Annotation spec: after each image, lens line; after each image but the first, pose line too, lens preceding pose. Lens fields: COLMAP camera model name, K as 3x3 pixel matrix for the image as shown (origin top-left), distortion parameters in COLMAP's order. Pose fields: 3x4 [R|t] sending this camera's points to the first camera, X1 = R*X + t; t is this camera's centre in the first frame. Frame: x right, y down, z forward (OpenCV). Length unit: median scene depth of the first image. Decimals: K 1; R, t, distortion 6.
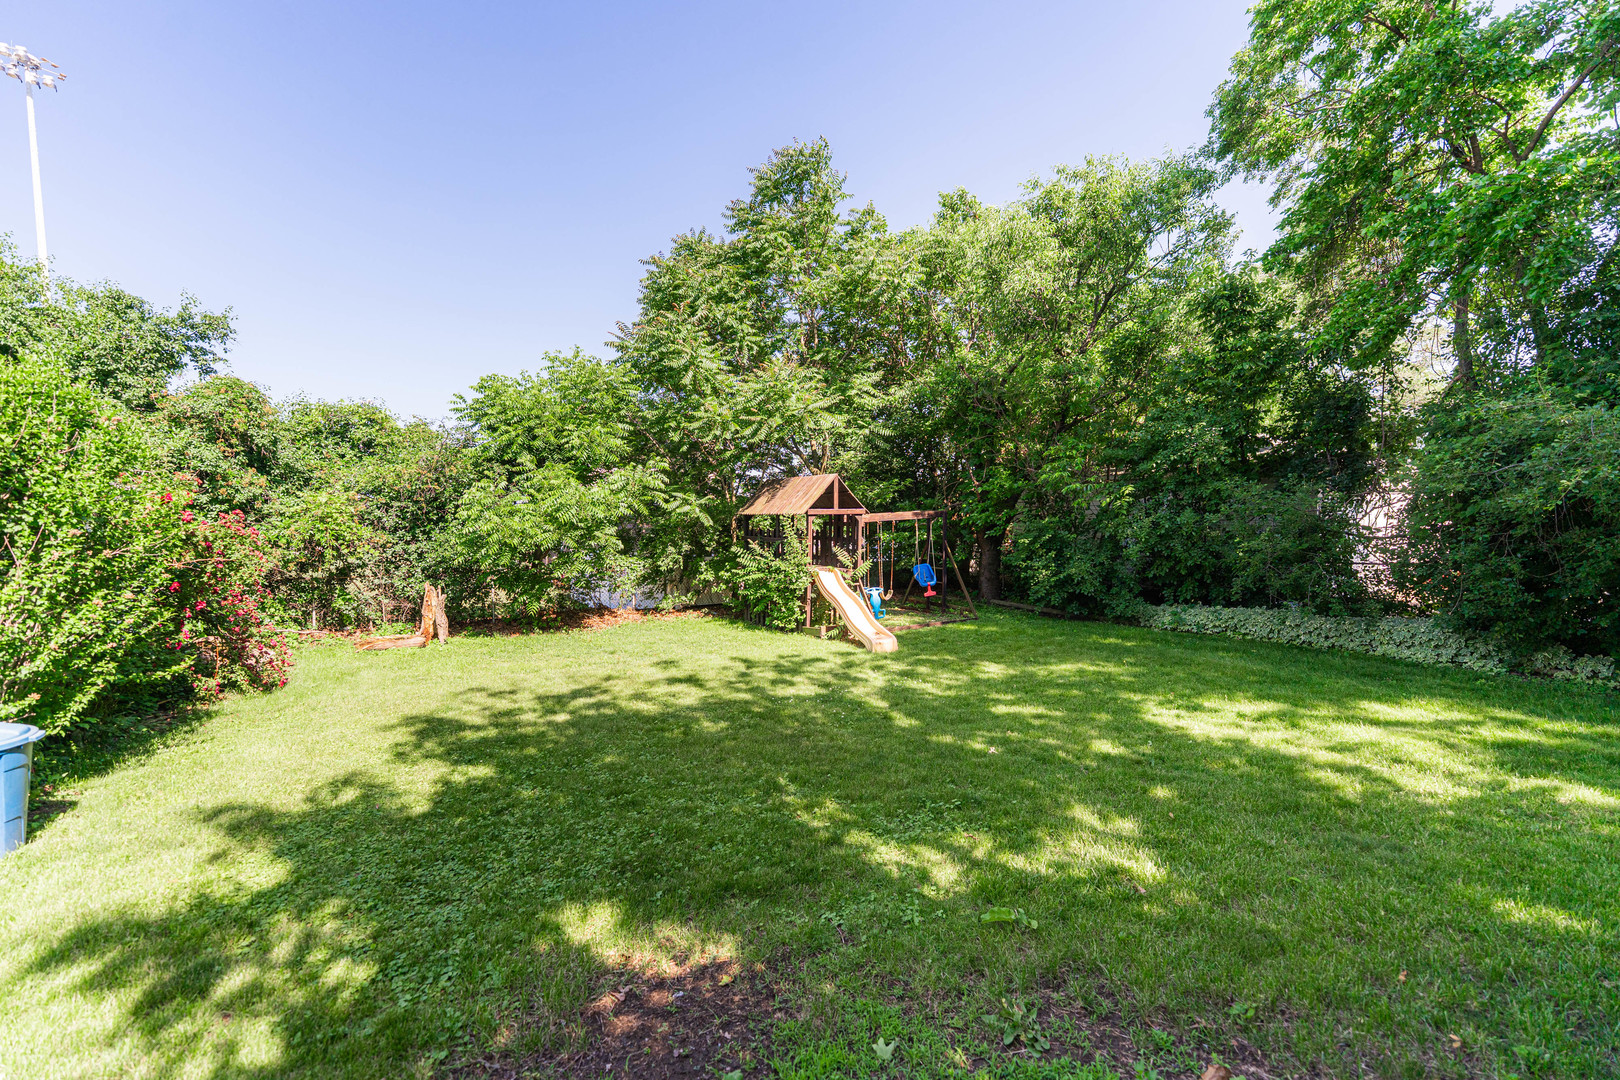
lens RADIAL K [[666.8, 0, 805.1], [0, 666.8, 552.8], [0, 0, 1]] dist [0.000219, -0.000178]
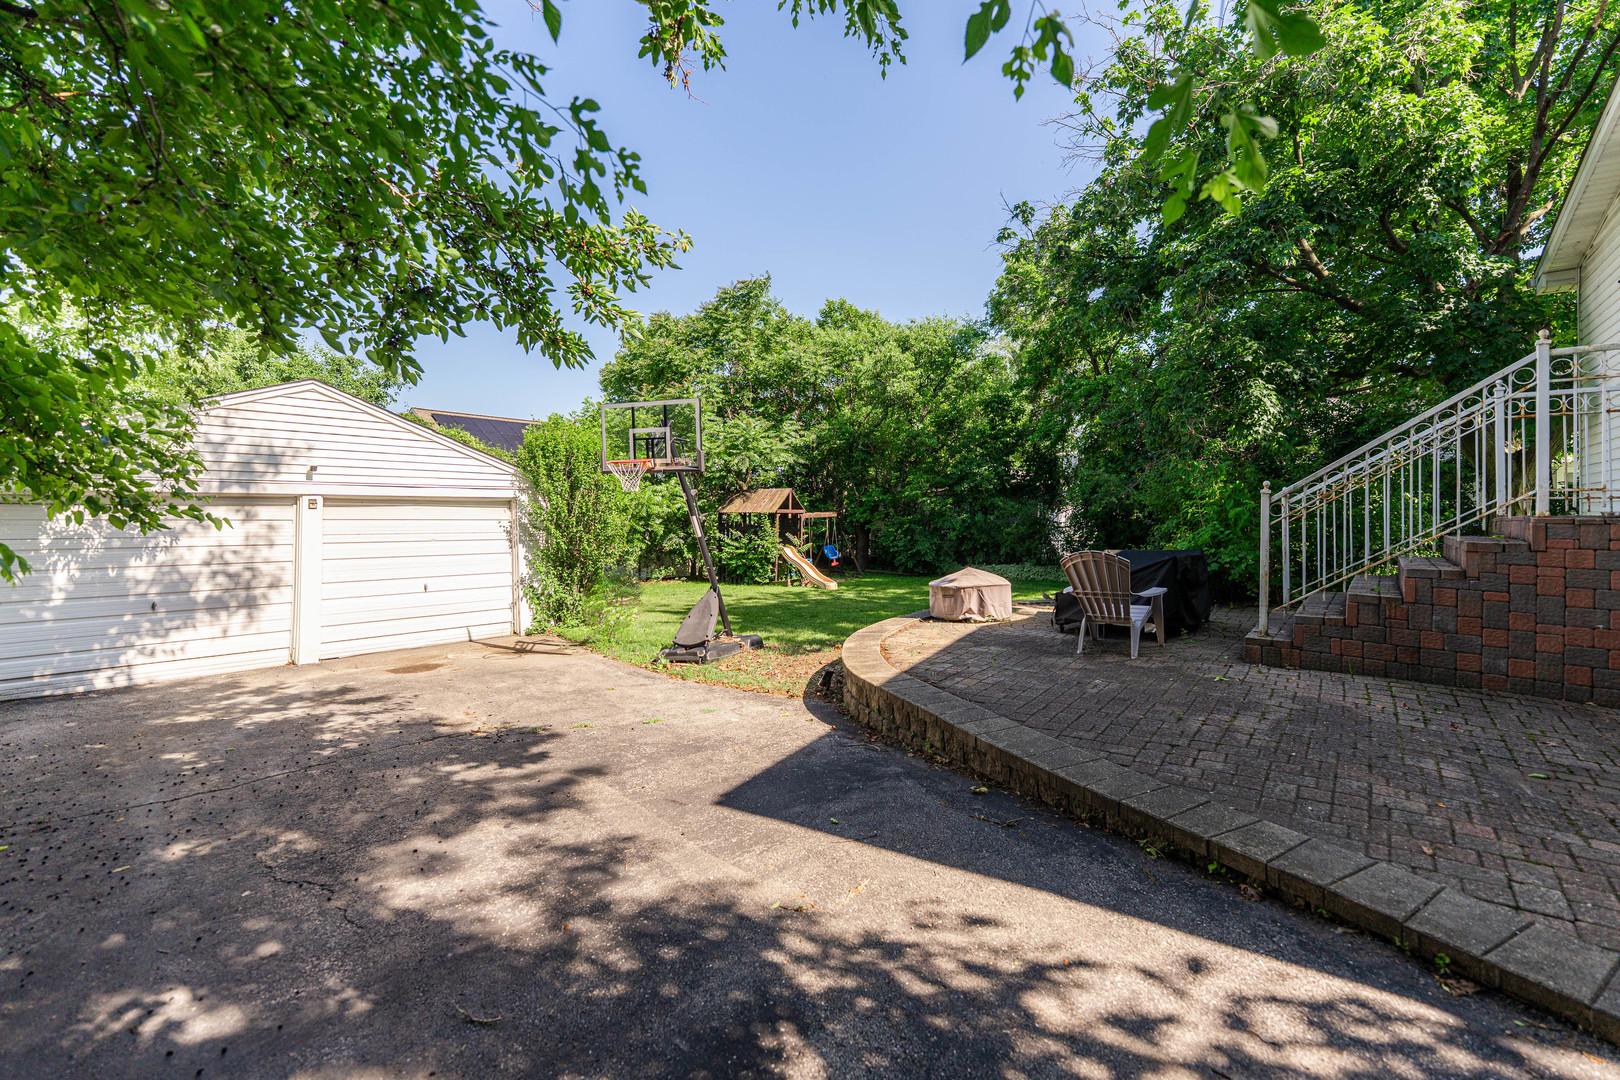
lens RADIAL K [[666.8, 0, 814.4], [0, 666.8, 528.7], [0, 0, 1]] dist [0.000219, -0.000178]
pose [[0.953955, 0.005790, 0.299894, -0.396315], [0.005141, 0.999351, -0.035648, 0.040193], [-0.299906, 0.035548, 0.953306, -0.597160]]
